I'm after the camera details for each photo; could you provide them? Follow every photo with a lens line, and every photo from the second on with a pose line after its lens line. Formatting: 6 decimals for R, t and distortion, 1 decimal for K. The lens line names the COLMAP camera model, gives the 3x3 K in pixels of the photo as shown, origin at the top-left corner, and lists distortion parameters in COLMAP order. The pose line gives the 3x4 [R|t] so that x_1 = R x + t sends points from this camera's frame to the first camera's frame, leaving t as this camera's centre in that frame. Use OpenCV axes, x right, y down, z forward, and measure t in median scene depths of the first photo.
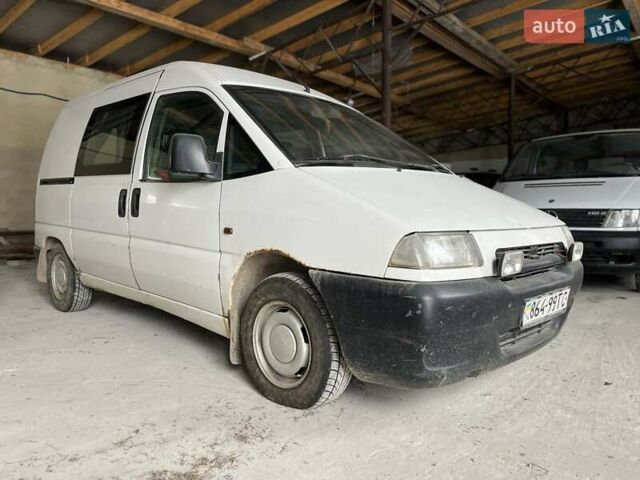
lens RADIAL K [[487.6, 0, 320.0], [0, 487.6, 240.0], [0, 0, 1]] dist [0.071408, -0.081194]
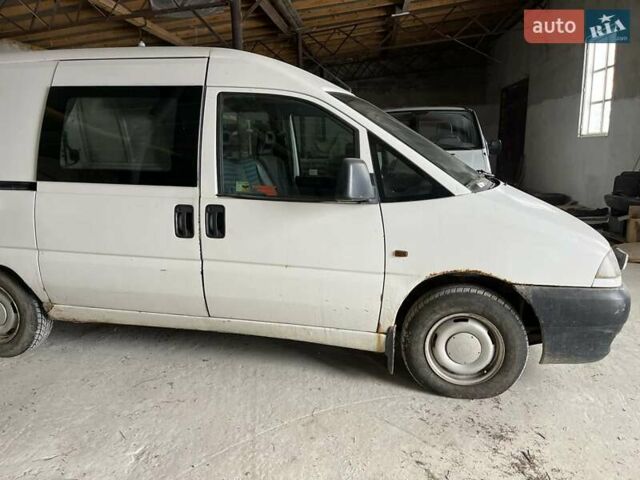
lens RADIAL K [[487.6, 0, 320.0], [0, 487.6, 240.0], [0, 0, 1]] dist [0.071408, -0.081194]
pose [[0.841401, -0.116738, 0.527653, -0.904197], [0.048410, 0.988746, 0.141555, -0.209329], [-0.538239, -0.093561, 0.837583, 0.238048]]
